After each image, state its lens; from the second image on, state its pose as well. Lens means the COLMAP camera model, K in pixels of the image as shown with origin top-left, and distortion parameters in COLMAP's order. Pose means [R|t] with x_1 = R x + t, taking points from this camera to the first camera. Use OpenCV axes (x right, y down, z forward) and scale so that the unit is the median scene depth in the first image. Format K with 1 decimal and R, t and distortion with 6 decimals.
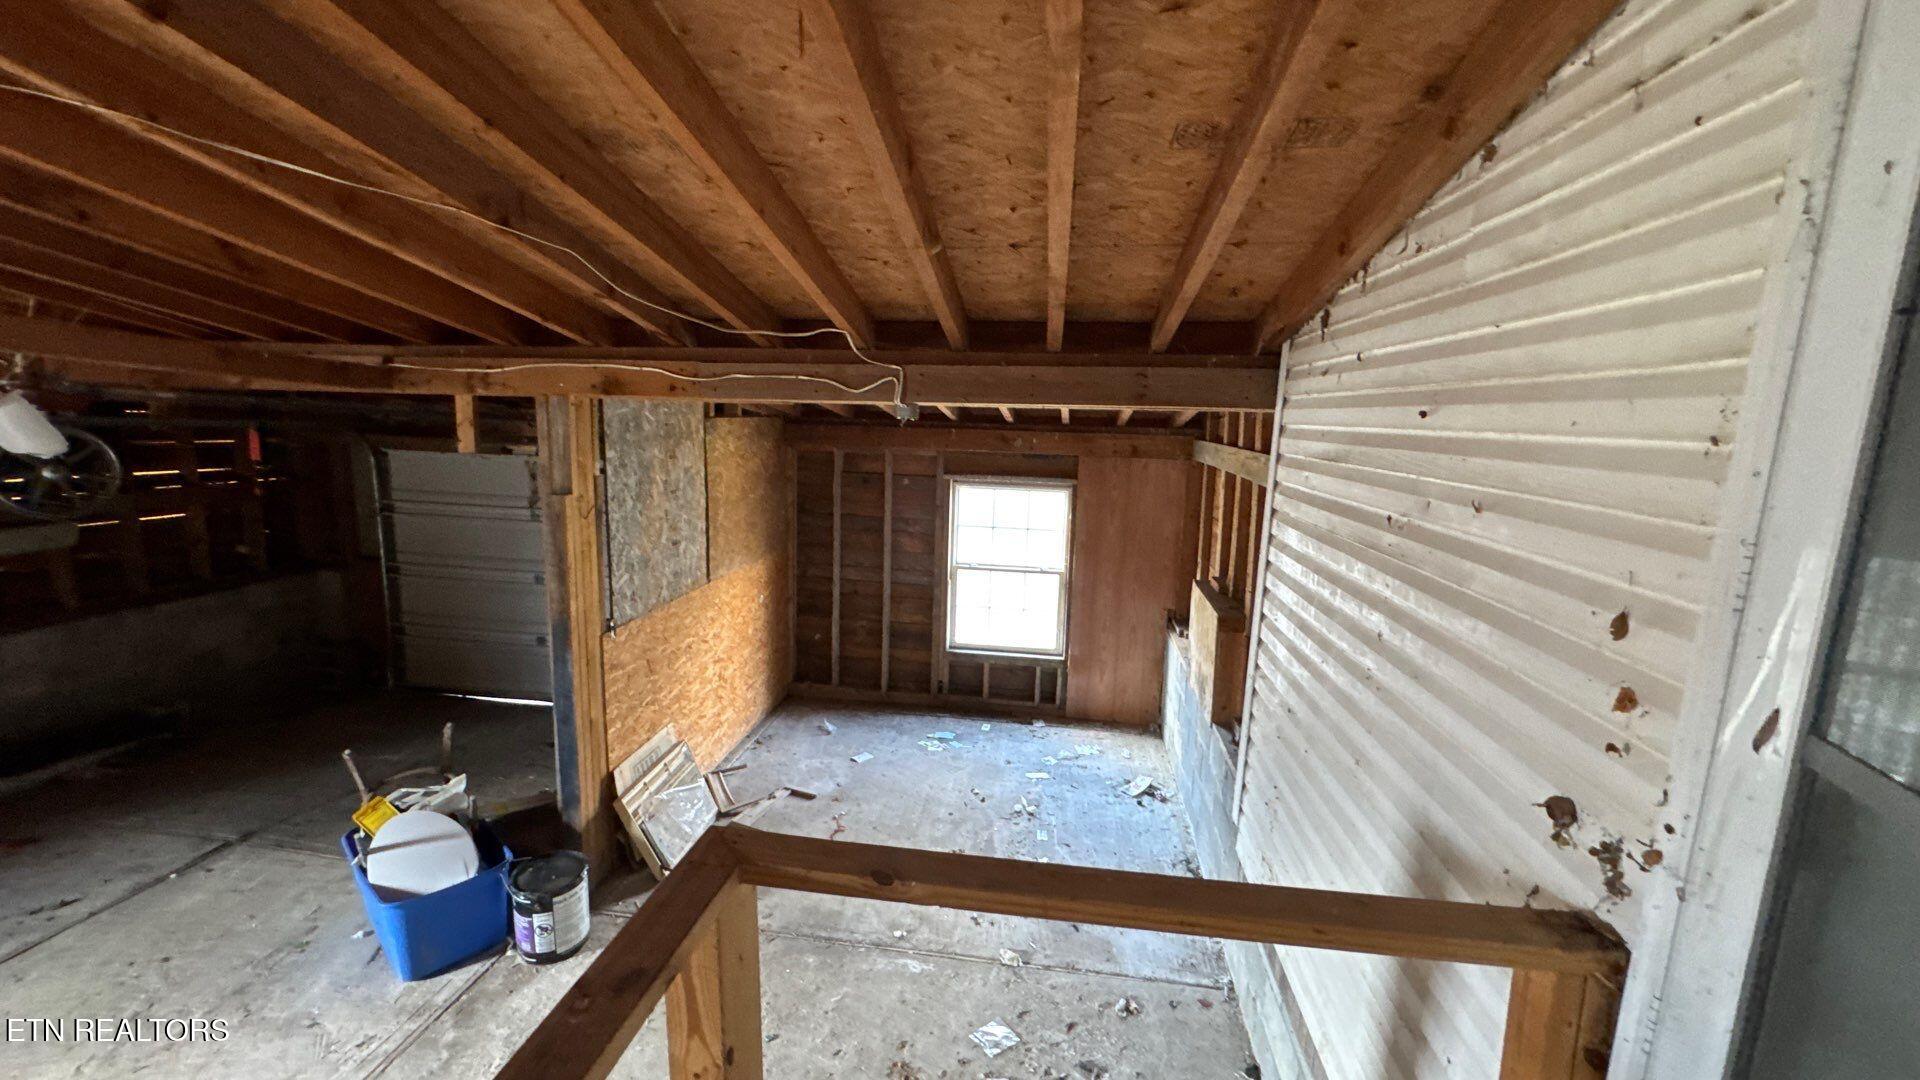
lens RADIAL K [[767.5, 0, 954.8], [0, 767.5, 536.1], [0, 0, 1]] dist [0.000352, -0.000406]
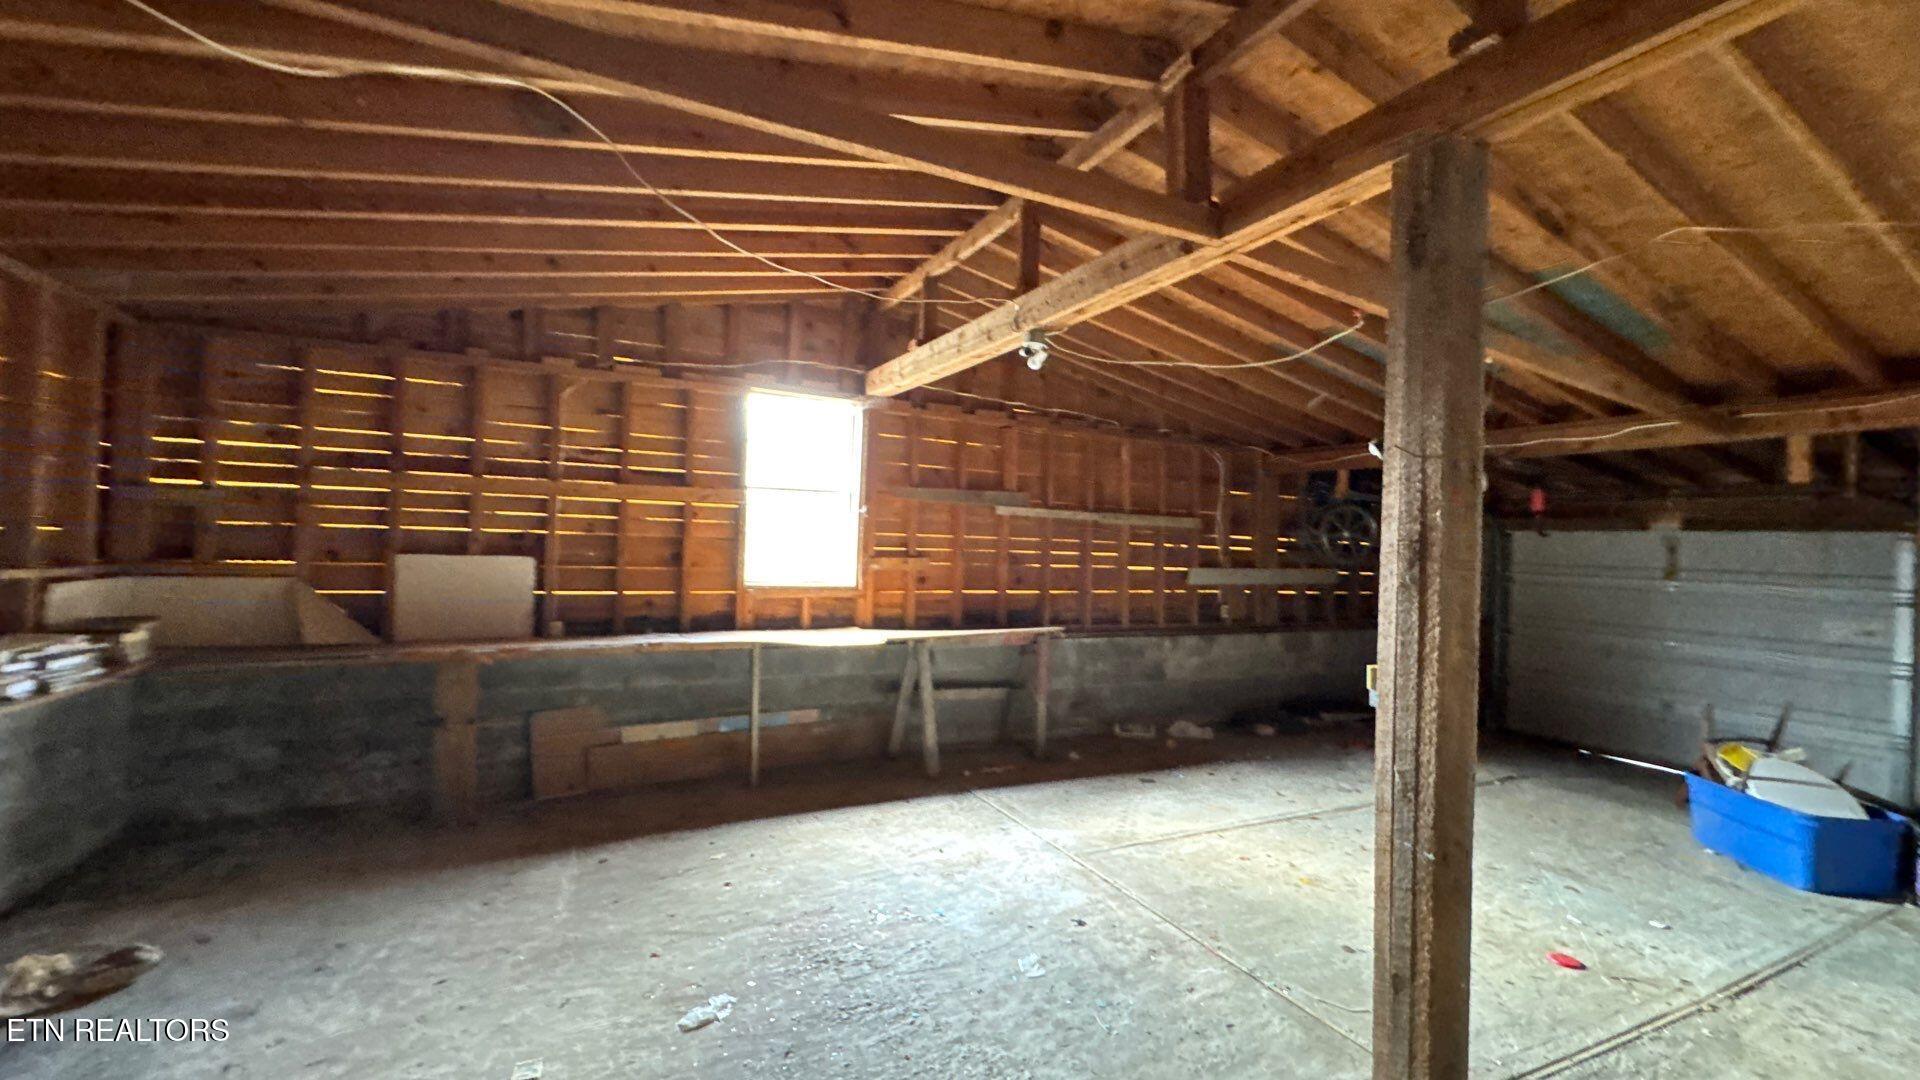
lens RADIAL K [[767.5, 0, 964.1], [0, 767.5, 540.4], [0, 0, 1]] dist [0.000352, -0.000406]
pose [[0.572624, -0.020853, -0.819553, -0.424692], [-0.141569, 0.982143, -0.123905, 0.339399], [0.807502, 0.186974, 0.559447, -0.772549]]
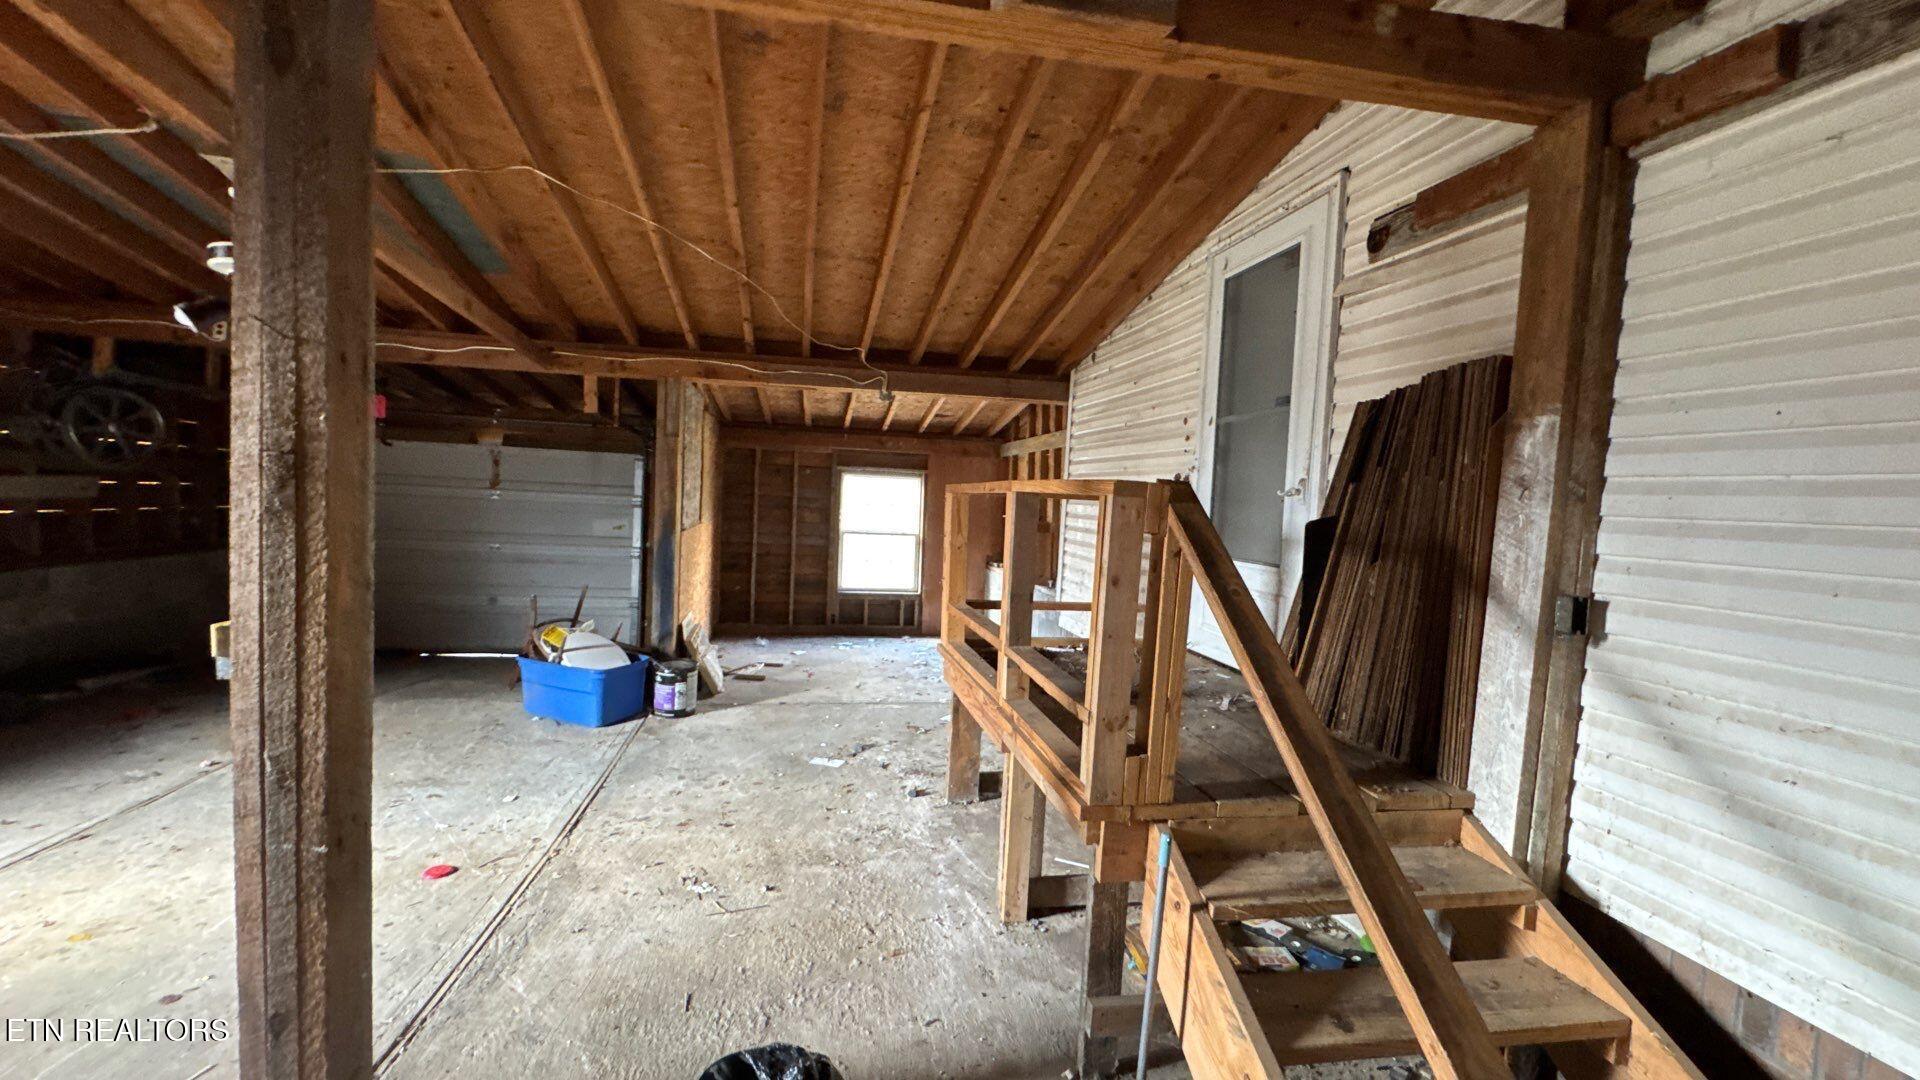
lens RADIAL K [[767.5, 0, 956.2], [0, 767.5, 538.7], [0, 0, 1]] dist [0.000352, -0.000406]
pose [[0.942334, -0.005867, 0.334621, -0.490592], [0.036774, 0.995607, -0.086105, 0.320831], [-0.332646, 0.093445, 0.938411, -0.704953]]
